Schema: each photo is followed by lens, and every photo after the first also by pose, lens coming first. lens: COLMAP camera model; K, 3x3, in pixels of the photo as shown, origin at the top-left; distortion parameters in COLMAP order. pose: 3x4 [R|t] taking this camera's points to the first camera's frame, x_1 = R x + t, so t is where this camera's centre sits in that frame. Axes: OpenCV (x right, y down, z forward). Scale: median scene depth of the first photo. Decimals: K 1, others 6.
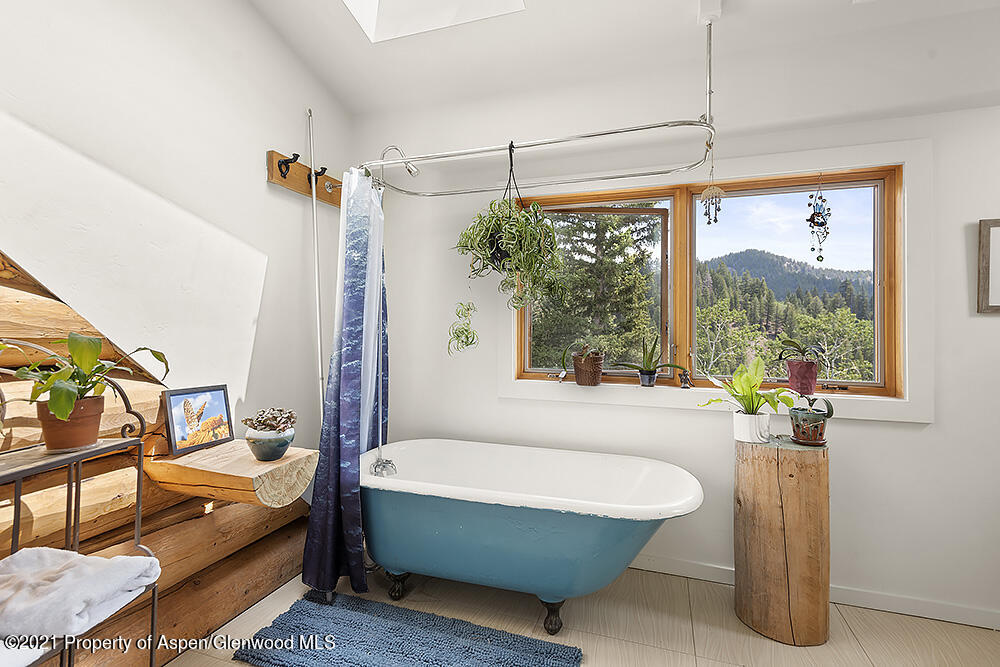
lens RADIAL K [[479.4, 0, 496.6], [0, 479.4, 326.3], [0, 0, 1]] dist [0.021568, -0.004085]
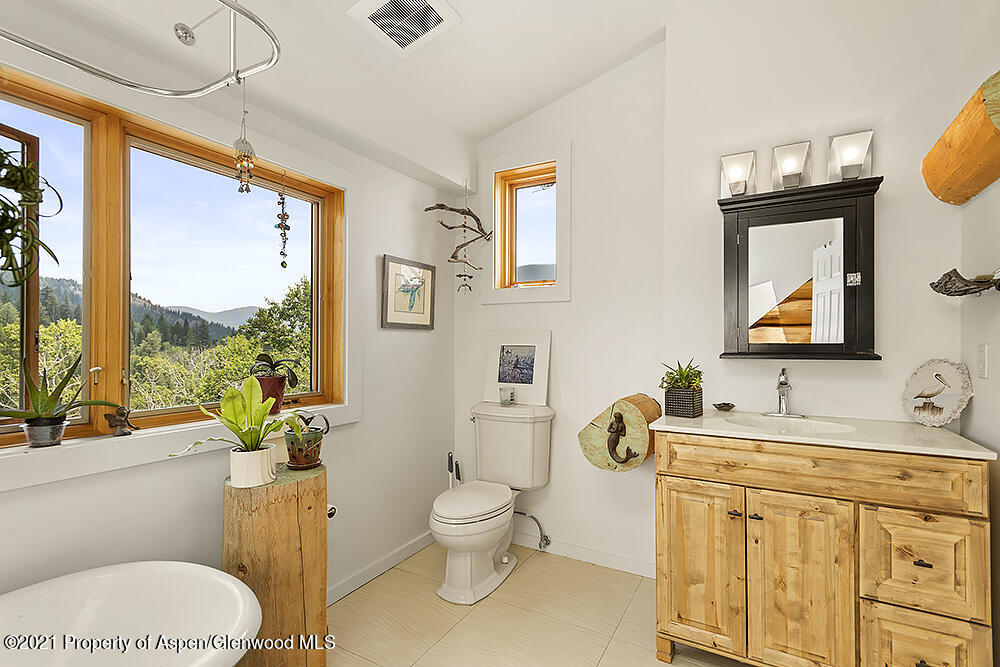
lens RADIAL K [[479.4, 0, 497.8], [0, 479.4, 339.6], [0, 0, 1]] dist [0.021568, -0.004085]
pose [[0.179845, -0.000917, 0.983695, -0.172300], [0.000741, 0.999999, 0.000797, 0.003492], [-0.983695, 0.000586, 0.179845, 0.465918]]
